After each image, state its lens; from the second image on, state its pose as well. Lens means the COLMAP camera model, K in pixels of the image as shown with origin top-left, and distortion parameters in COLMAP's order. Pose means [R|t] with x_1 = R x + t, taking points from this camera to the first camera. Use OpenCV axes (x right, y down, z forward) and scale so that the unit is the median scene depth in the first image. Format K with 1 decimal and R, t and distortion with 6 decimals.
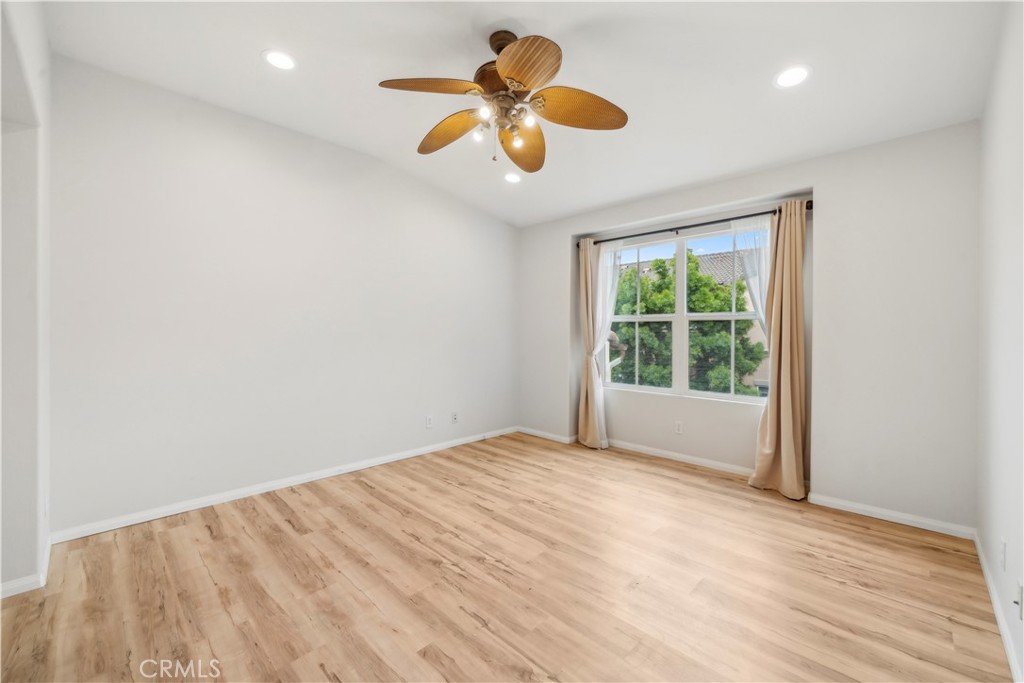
lens RADIAL K [[401.0, 0, 509.7], [0, 401.0, 328.4], [0, 0, 1]] dist [0.000444, -0.000107]
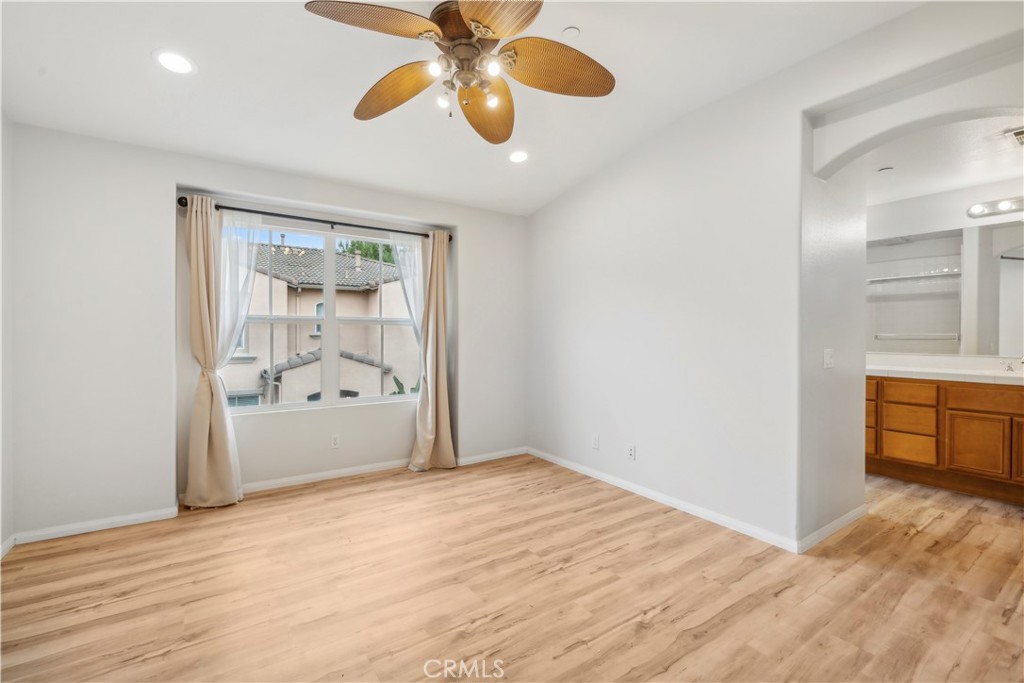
lens RADIAL K [[439.4, 0, 512.0], [0, 439.4, 341.5], [0, 0, 1]] dist [-0.000308, -0.000013]
pose [[0.217205, -0.014303, 0.976021, -0.731272], [-0.006924, 0.999845, 0.016193, -0.000544], [-0.976102, -0.010275, 0.217072, 0.618088]]
